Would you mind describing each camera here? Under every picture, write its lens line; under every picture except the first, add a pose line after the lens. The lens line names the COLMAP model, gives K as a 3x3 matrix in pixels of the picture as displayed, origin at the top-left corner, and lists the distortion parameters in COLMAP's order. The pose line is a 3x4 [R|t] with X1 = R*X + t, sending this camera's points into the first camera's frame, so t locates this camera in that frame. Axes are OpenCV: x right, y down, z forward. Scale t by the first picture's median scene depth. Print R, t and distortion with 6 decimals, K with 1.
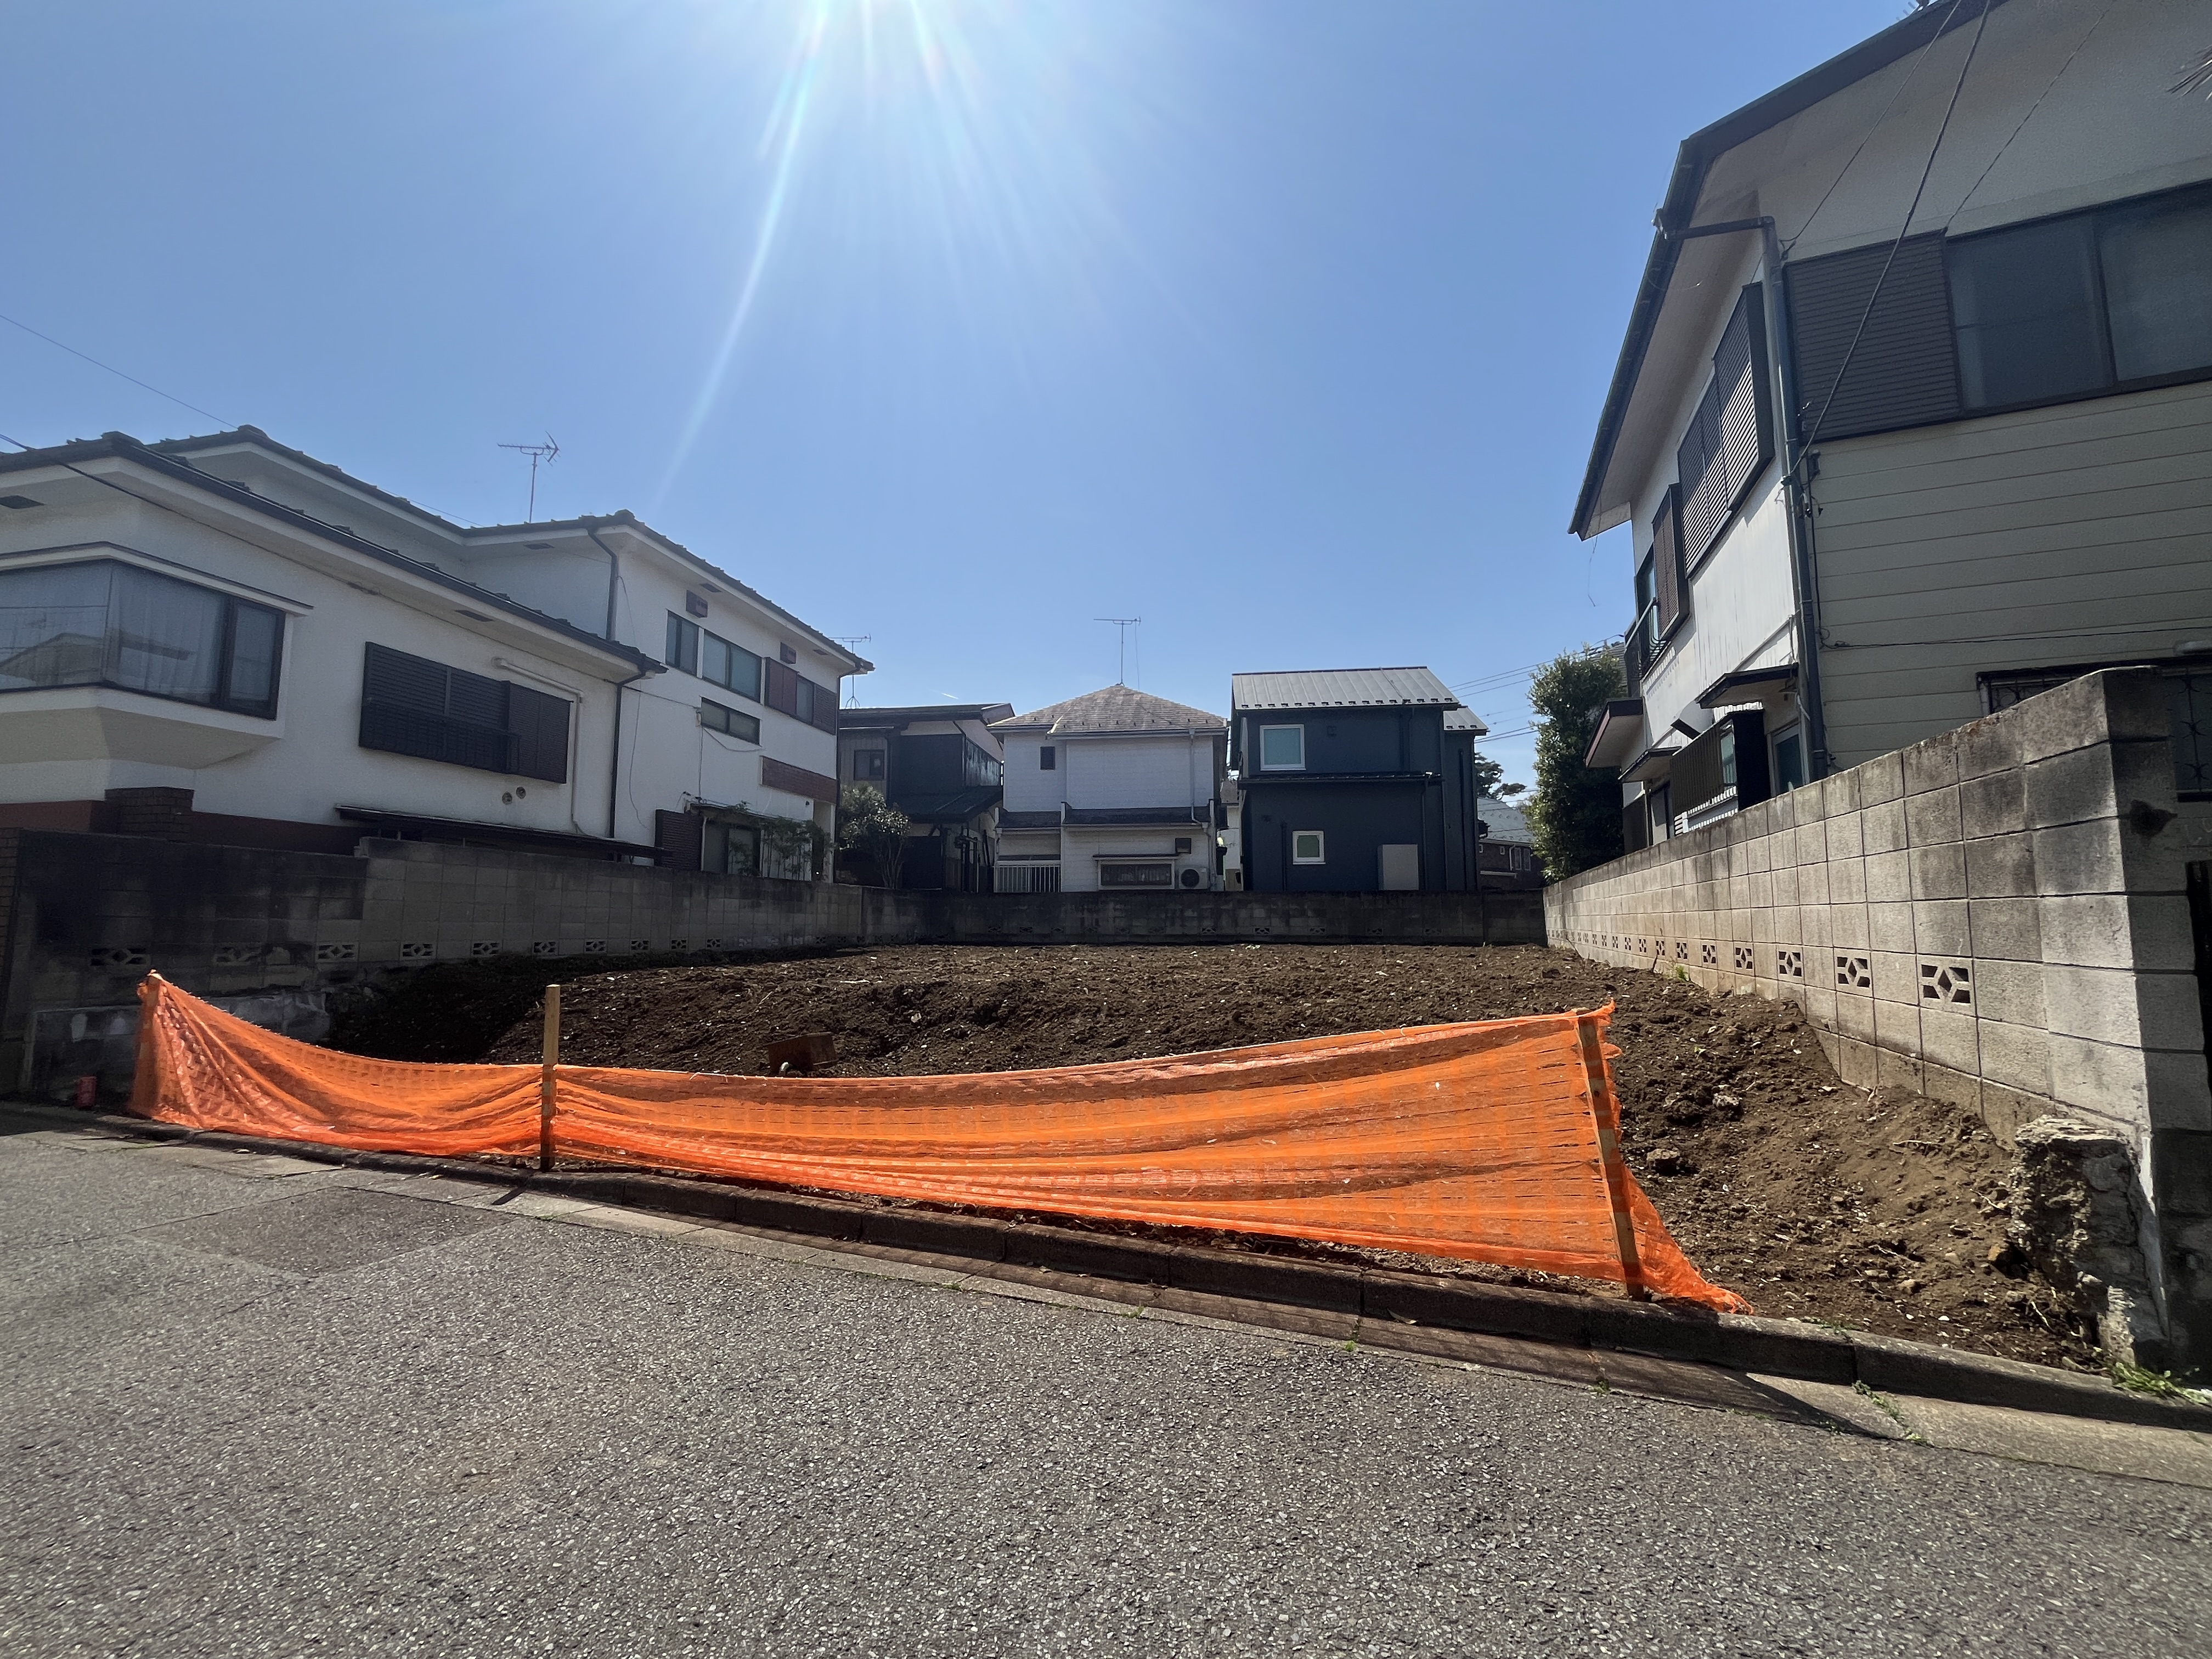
lens RADIAL K [[898.9, 0, 1107.0], [0, 898.9, 834.1], [0, 0, 1]] dist [-0.003158, -0.000230]
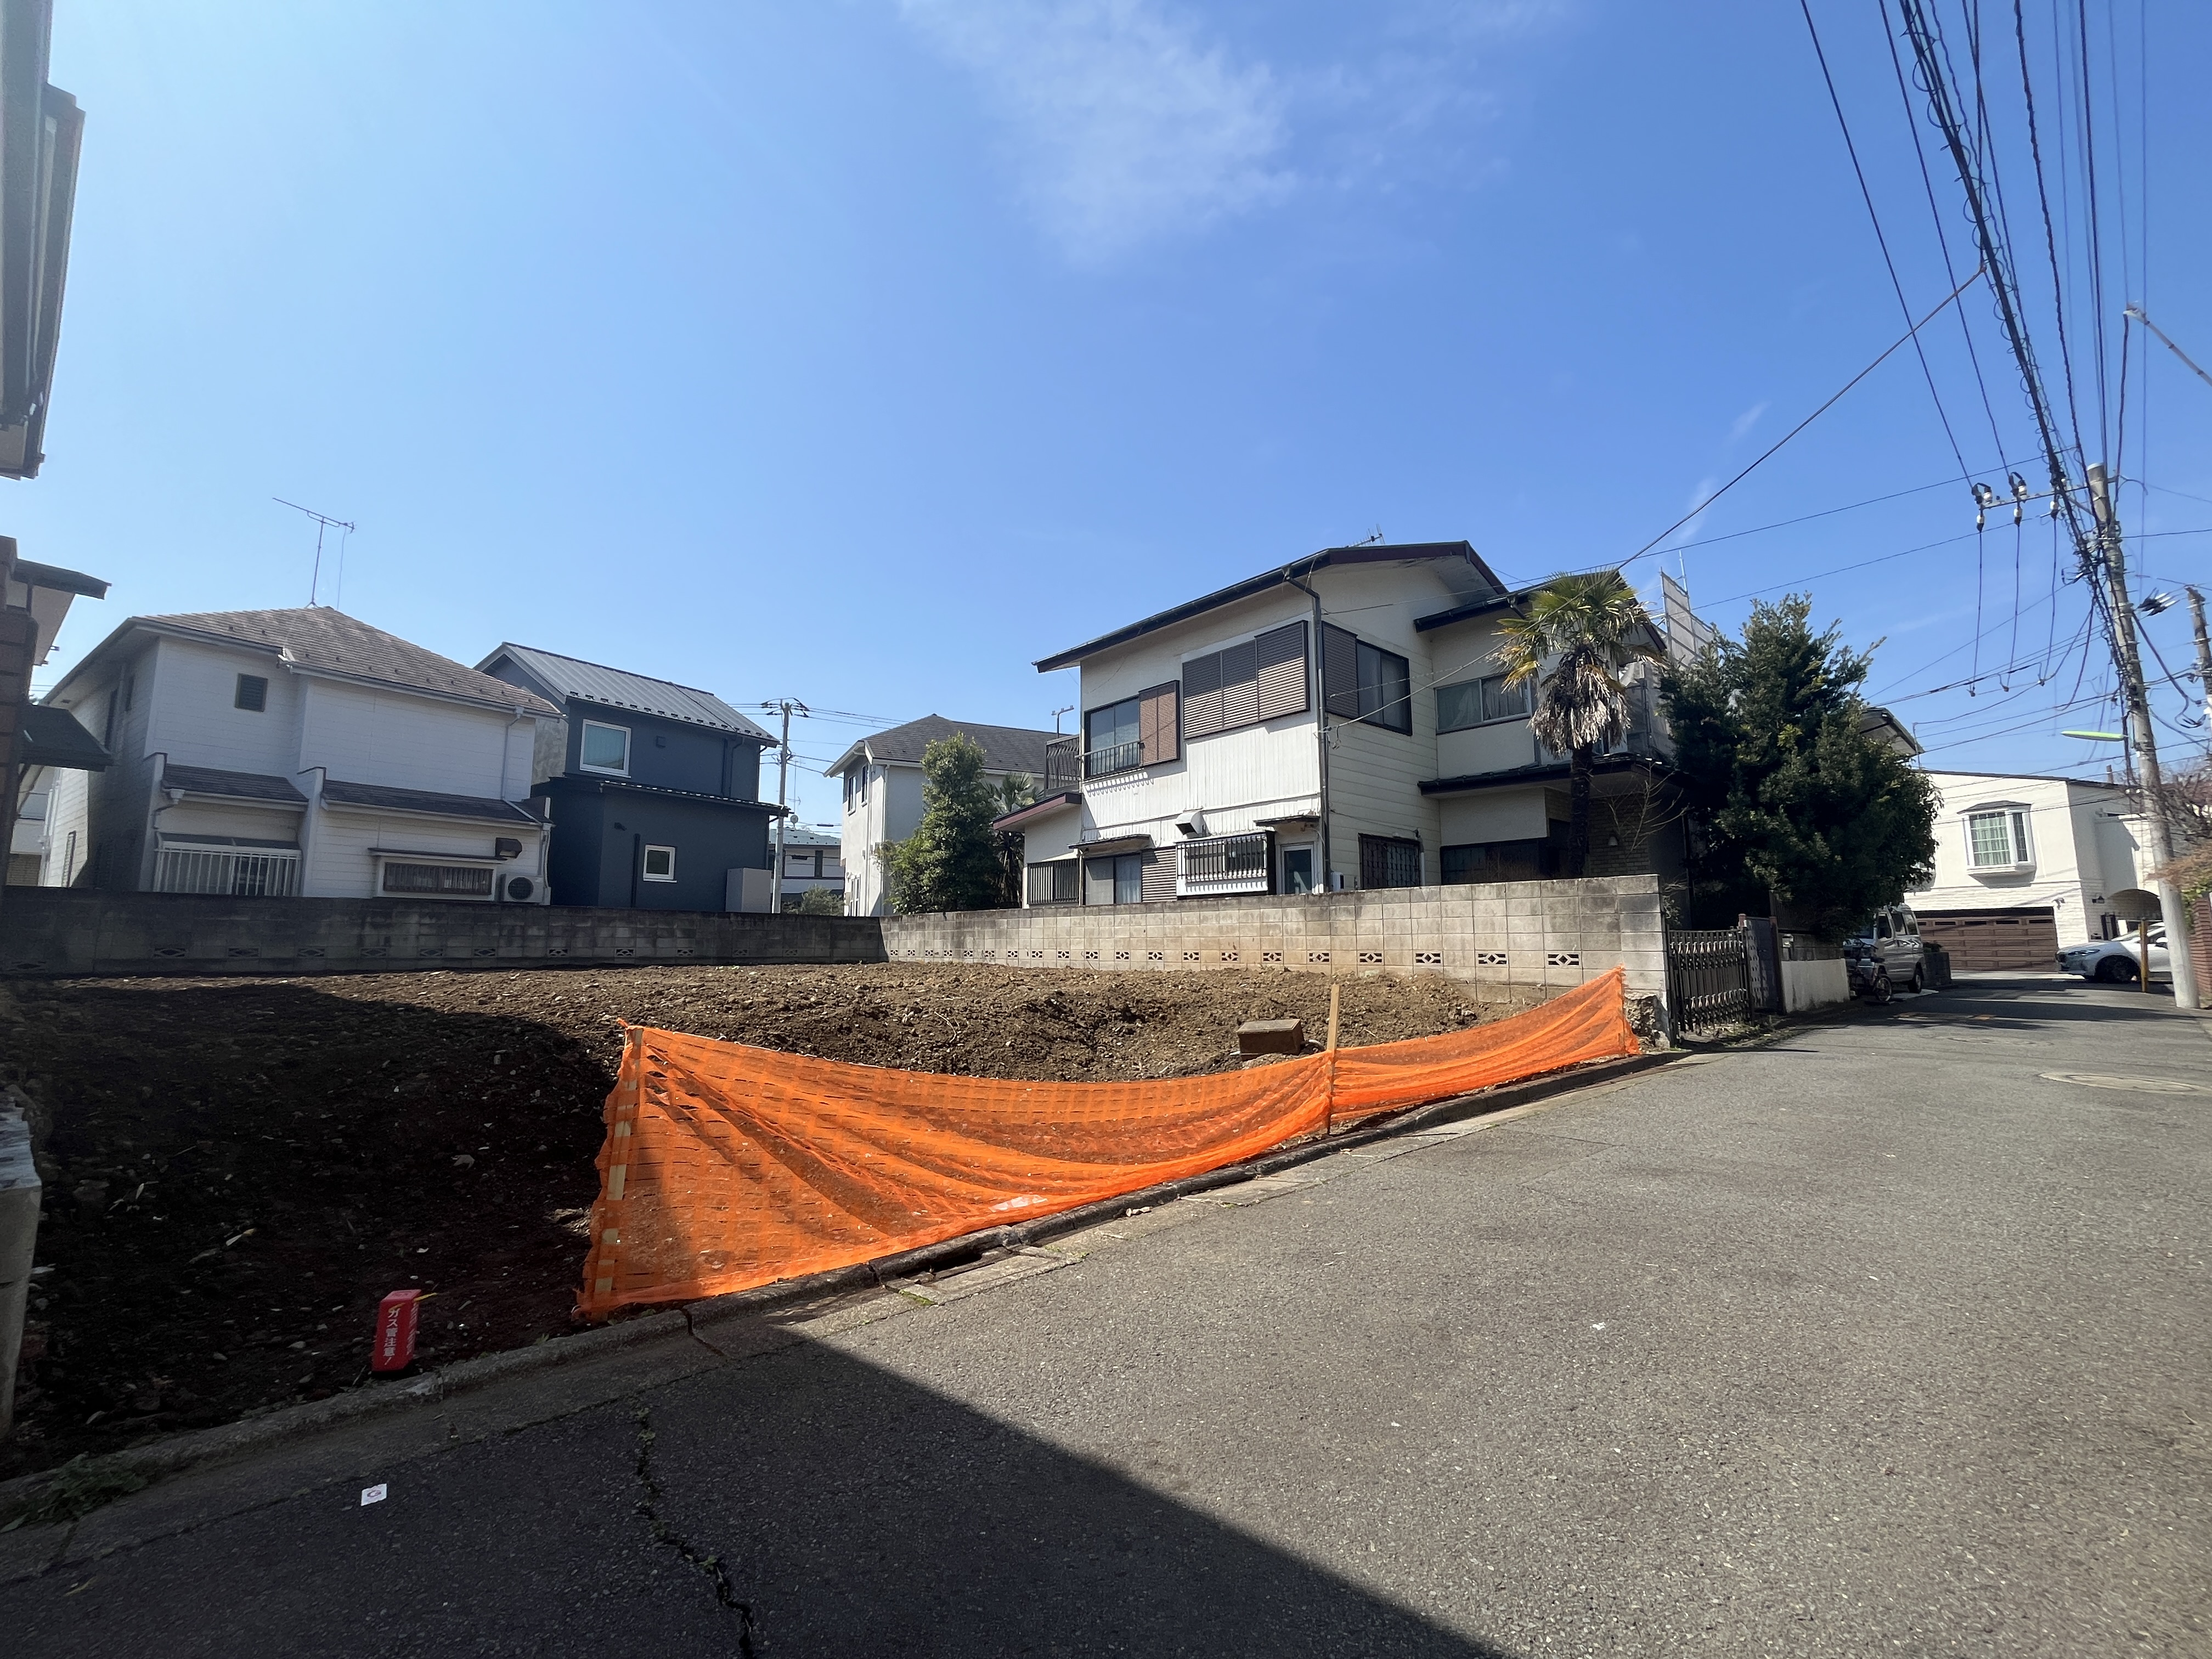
lens RADIAL K [[894.6, 0, 1106.6], [0, 894.6, 834.5], [0, 0, 1]] dist [-0.004137, 0.000251]
pose [[0.455188, 0.112670, 0.883238, -0.932087], [-0.087943, 0.992800, -0.081324, 0.045994], [-0.886042, -0.040657, 0.461820, 0.359387]]
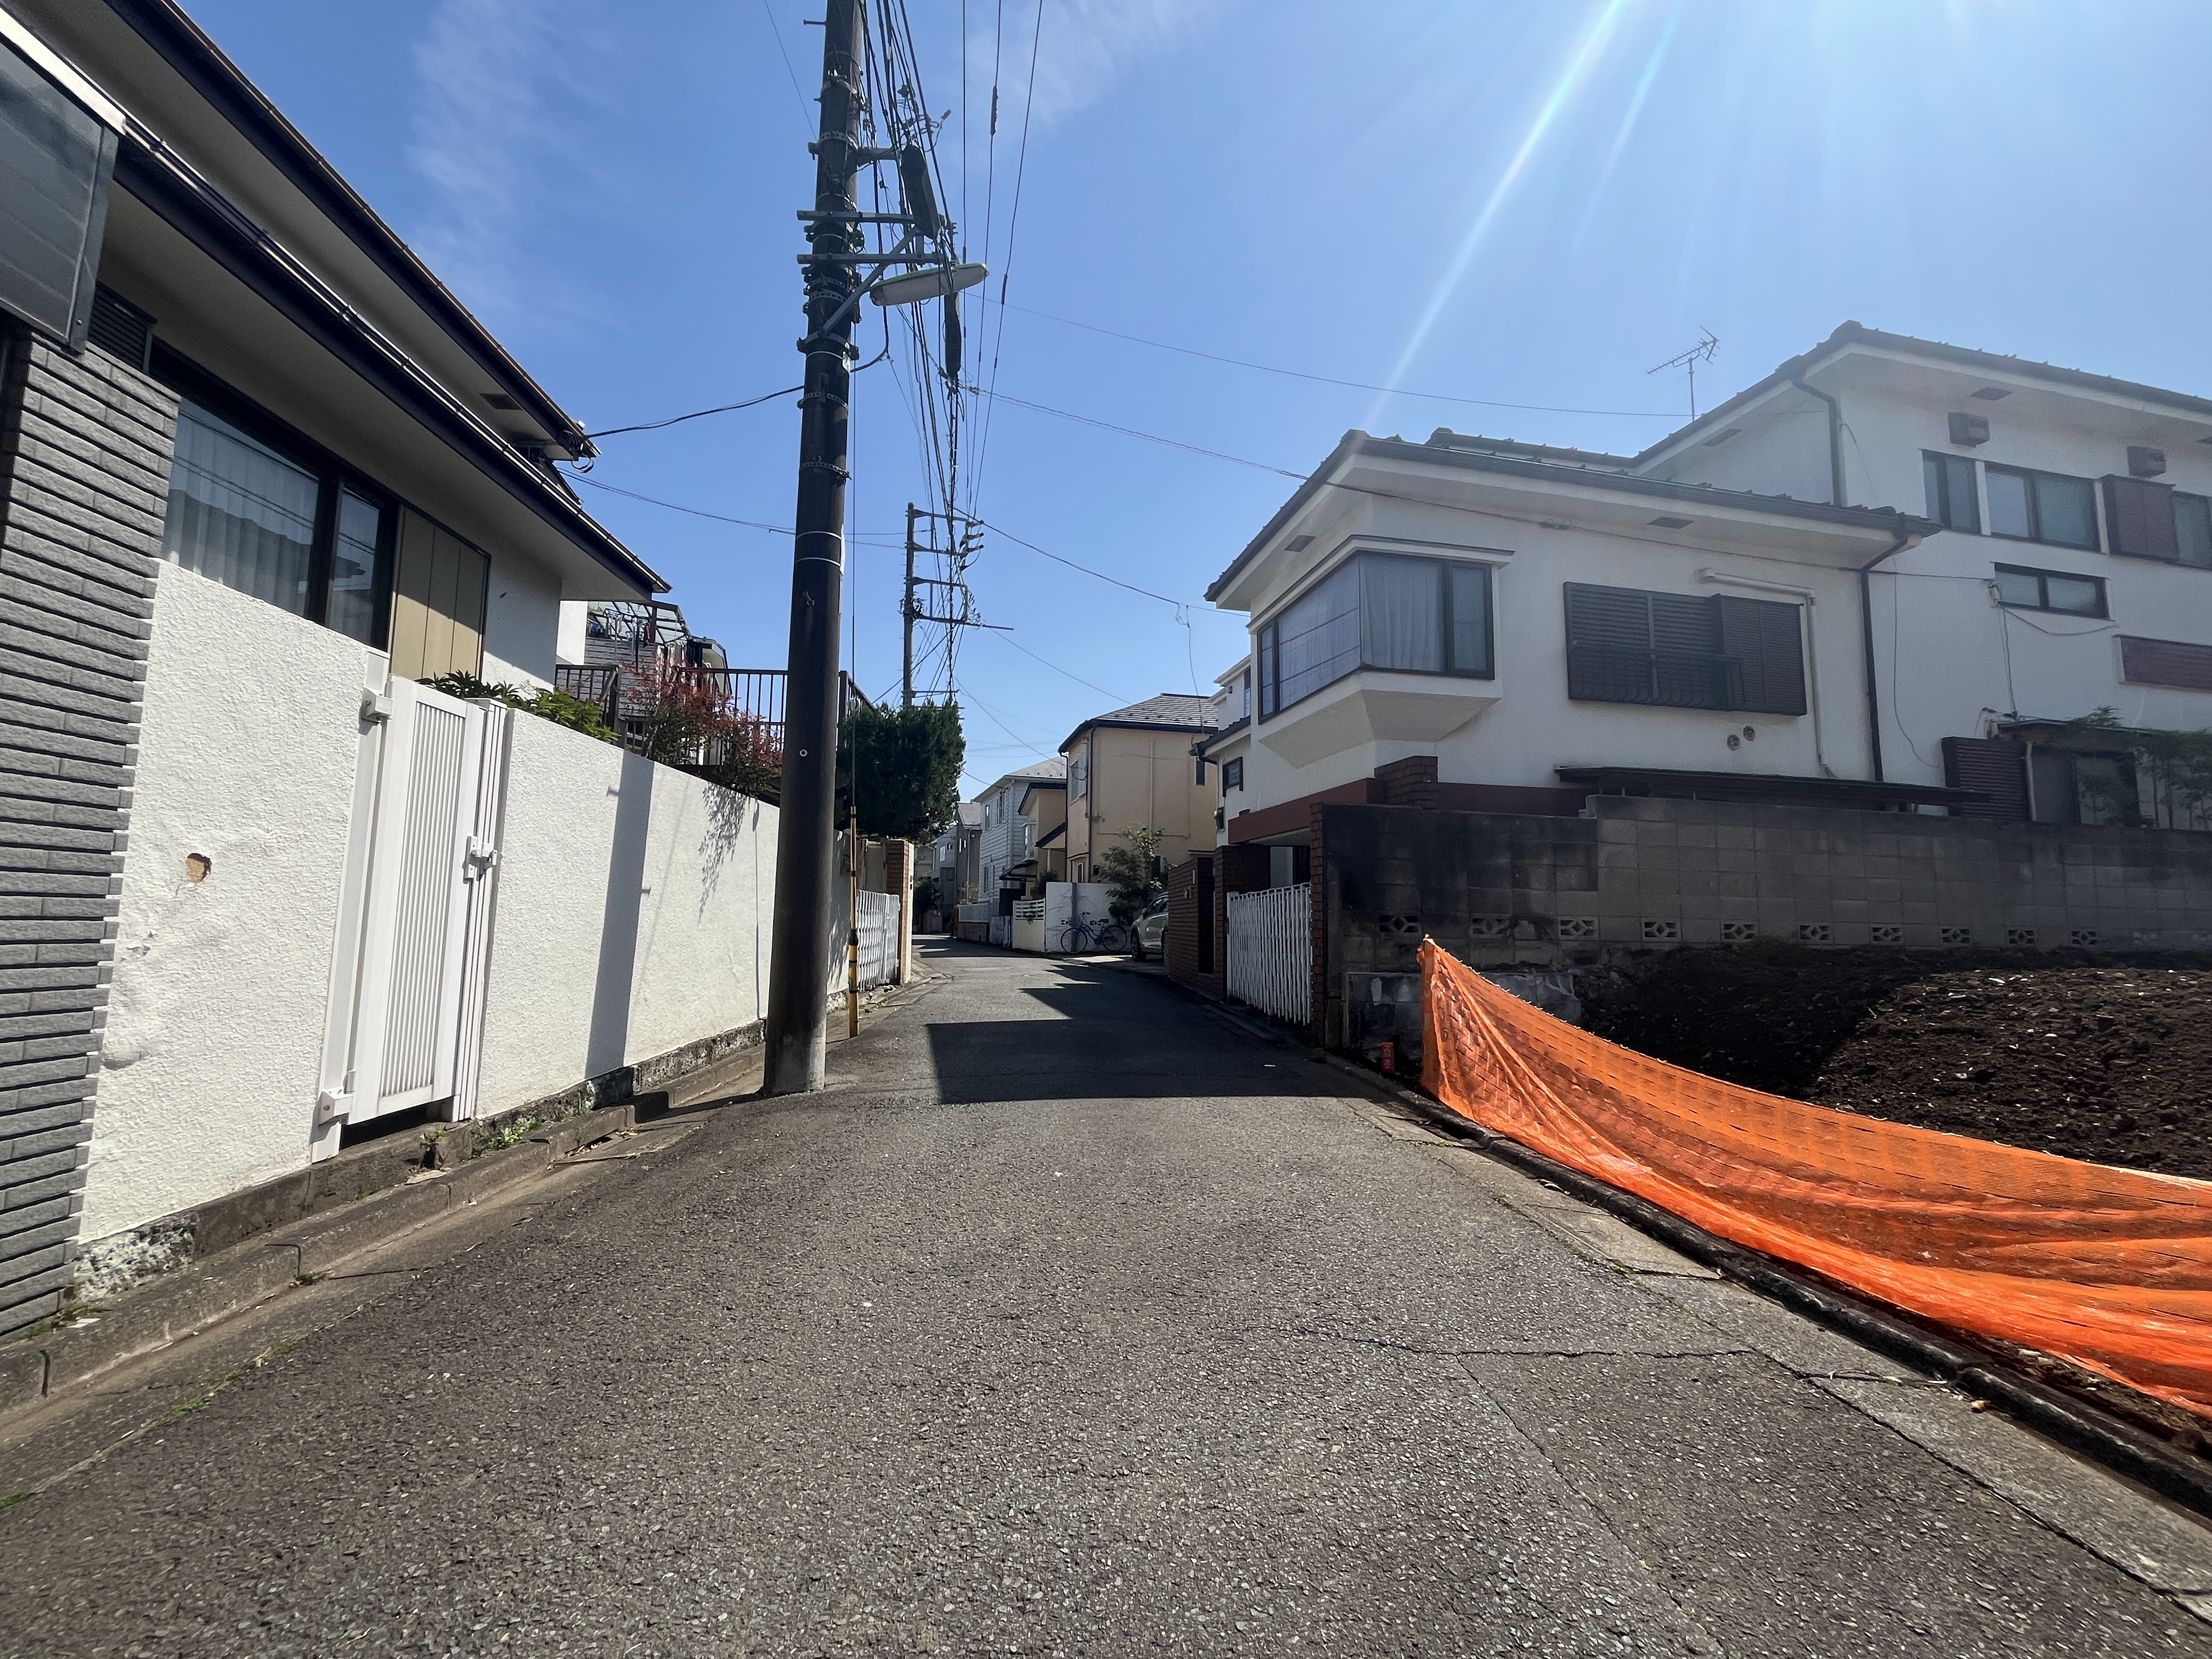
lens RADIAL K [[894.6, 0, 1106.6], [0, 894.6, 834.5], [0, 0, 1]] dist [-0.004137, 0.000251]
pose [[0.414015, -0.079750, -0.906770, -0.243156], [0.077427, 0.995630, -0.052213, 0.048463], [0.906971, -0.048592, 0.418380, 0.217396]]
